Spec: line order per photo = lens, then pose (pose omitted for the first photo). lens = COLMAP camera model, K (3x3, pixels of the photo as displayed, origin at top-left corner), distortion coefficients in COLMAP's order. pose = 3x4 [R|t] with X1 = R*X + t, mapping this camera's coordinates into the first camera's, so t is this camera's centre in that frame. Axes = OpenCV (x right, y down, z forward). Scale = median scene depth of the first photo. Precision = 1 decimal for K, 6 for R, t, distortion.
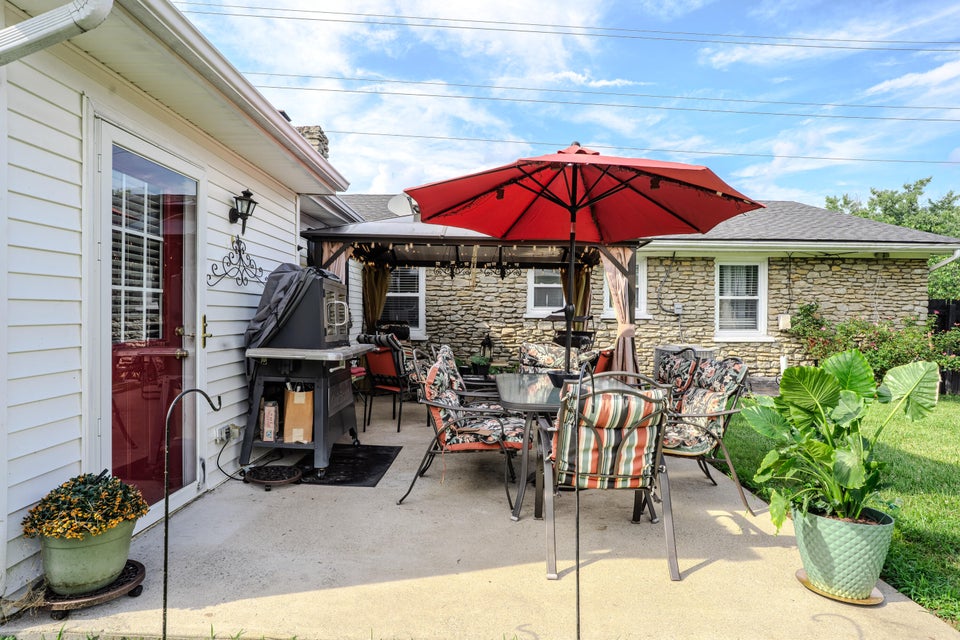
lens RADIAL K [[533.6, 0, 475.9], [0, 533.6, 328.4], [0, 0, 1]] dist [-0.036650, 0.021259]
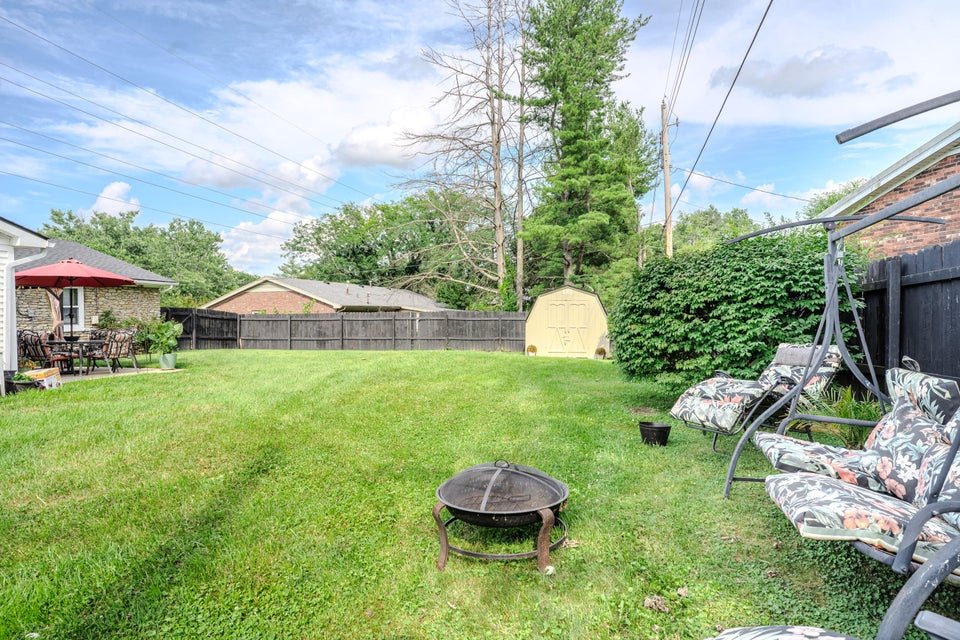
lens RADIAL K [[533.6, 0, 482.4], [0, 533.6, 320.7], [0, 0, 1]] dist [-0.036650, 0.021259]
pose [[0.268518, -0.028991, 0.962838, -0.836643], [0.044228, 0.998864, 0.017742, 0.018536], [-0.962259, 0.037821, 0.269495, -0.815588]]
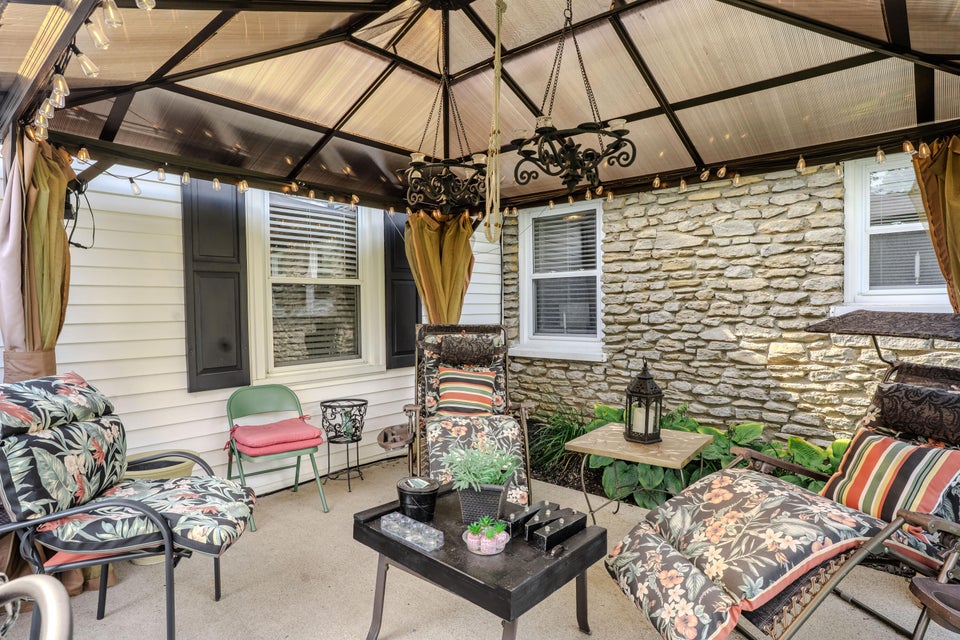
lens RADIAL K [[533.6, 0, 477.2], [0, 533.6, 321.3], [0, 0, 1]] dist [-0.036650, 0.021259]
pose [[0.744914, 0.001464, -0.667159, 0.152789], [-0.009330, 0.999923, -0.008223, -0.010974], [0.667095, 0.012350, 0.744870, 0.547390]]
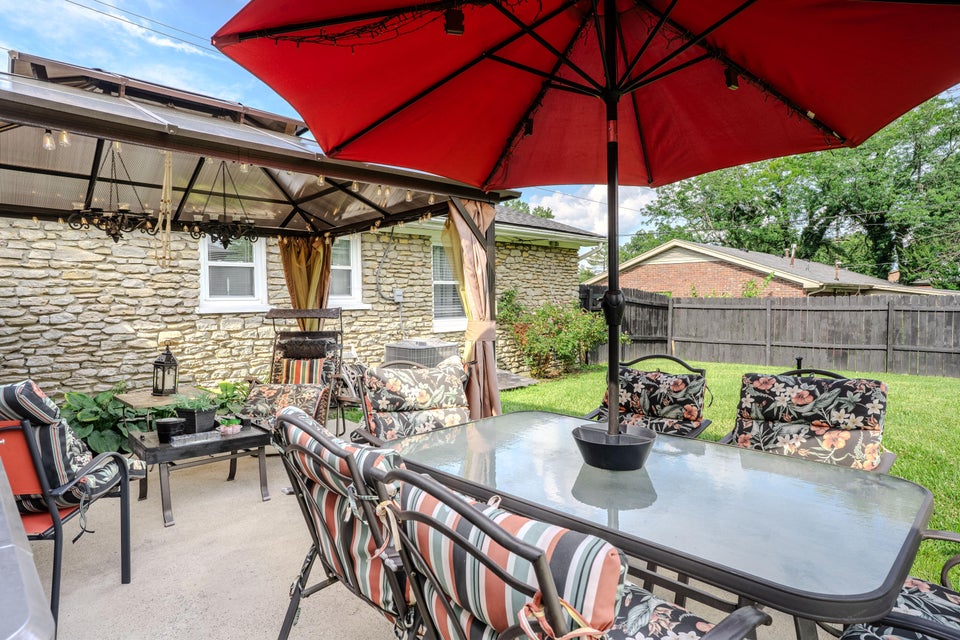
lens RADIAL K [[533.6, 0, 482.4], [0, 533.6, 311.6], [0, 0, 1]] dist [-0.036650, 0.021259]
pose [[0.722475, -0.033739, 0.690574, -0.099295], [0.038279, 0.999229, 0.008772, -0.014706], [-0.690337, 0.020097, 0.723209, 0.307526]]
